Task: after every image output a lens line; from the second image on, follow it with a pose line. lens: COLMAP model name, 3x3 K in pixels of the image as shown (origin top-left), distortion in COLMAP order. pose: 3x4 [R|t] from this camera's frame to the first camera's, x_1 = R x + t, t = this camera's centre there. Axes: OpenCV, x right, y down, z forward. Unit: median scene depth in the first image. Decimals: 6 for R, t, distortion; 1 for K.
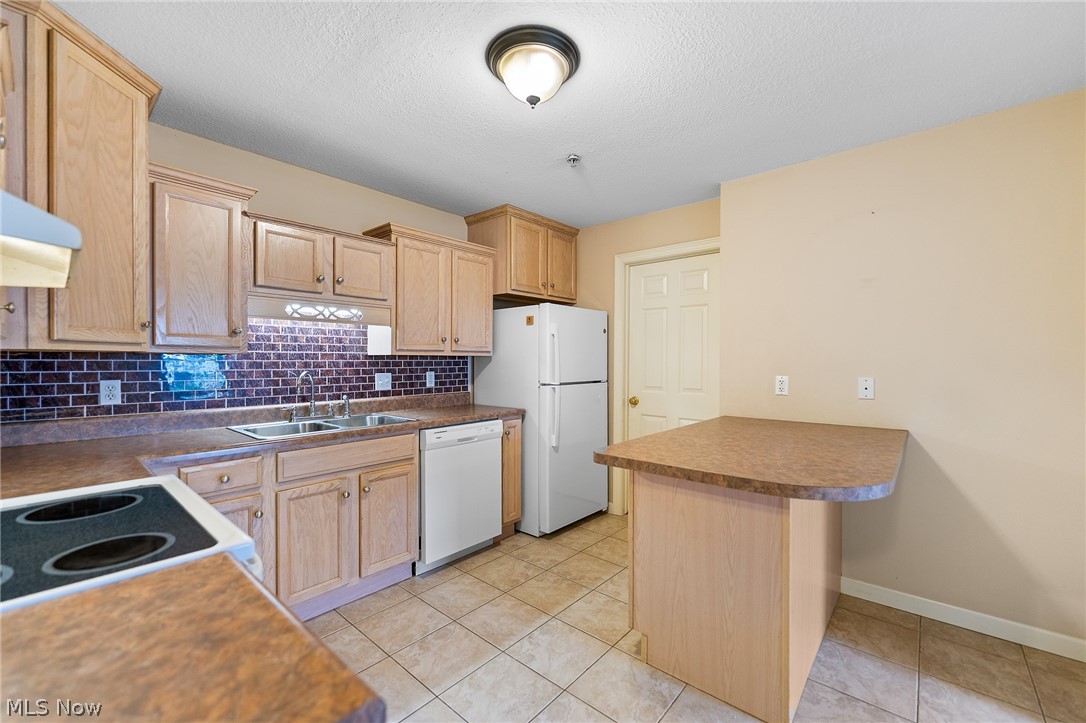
lens RADIAL K [[441.1, 0, 543.0], [0, 441.1, 361.5], [0, 0, 1]] dist [-0.001262, -0.000281]
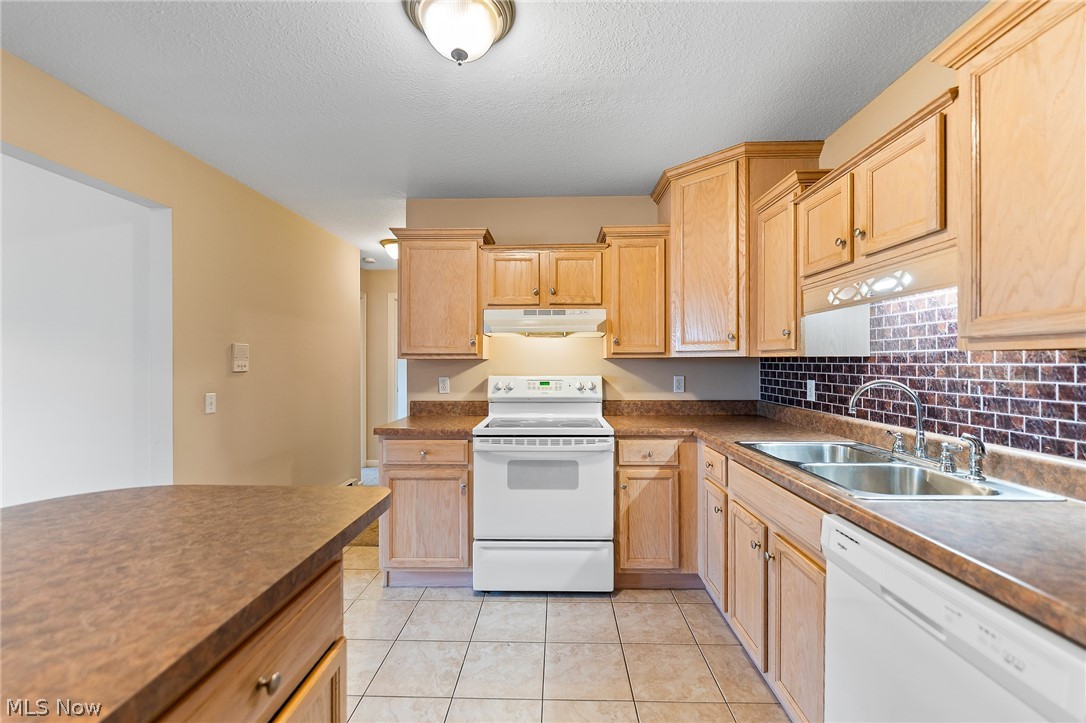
lens RADIAL K [[441.1, 0, 543.0], [0, 441.1, 361.5], [0, 0, 1]] dist [-0.001262, -0.000281]
pose [[-0.770640, -0.001461, -0.637269, 0.244141], [-0.001887, 0.999998, -0.000010, -0.004423], [0.637268, 0.001195, -0.770641, 1.081030]]
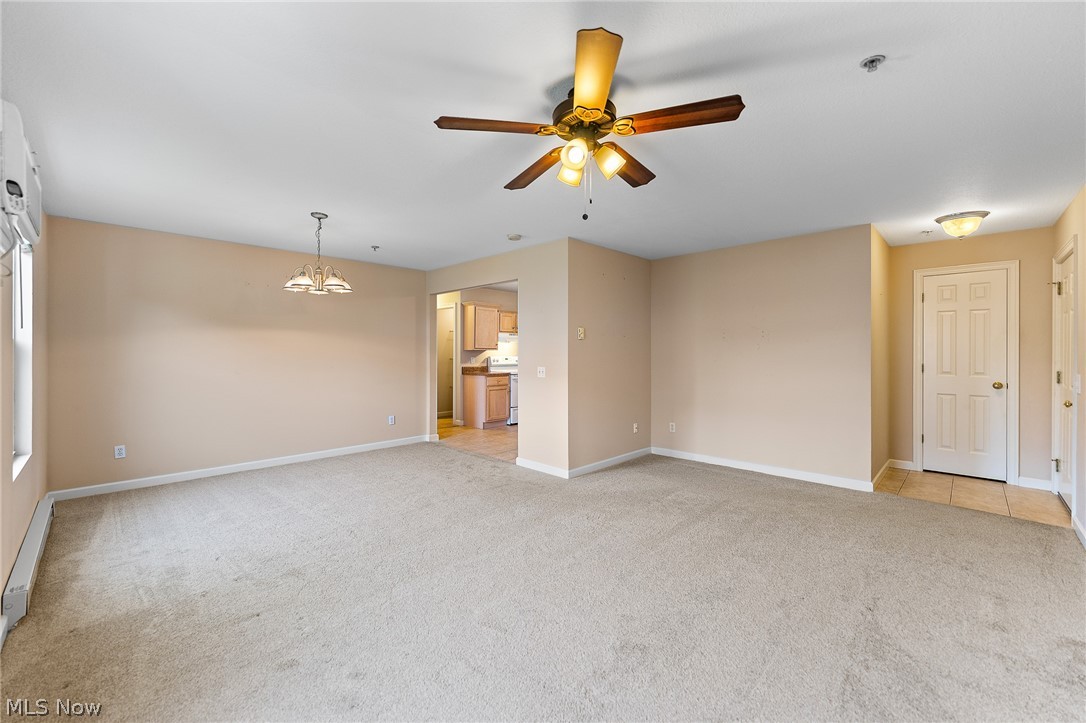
lens RADIAL K [[437.1, 0, 546.3], [0, 437.1, 349.7], [0, 0, 1]] dist [0.001249, 0.000024]
pose [[-0.052888, -0.006395, -0.998580, 2.533162], [-0.005285, 0.999967, -0.006124, 0.001597], [0.998586, 0.004954, -0.052920, 0.678198]]
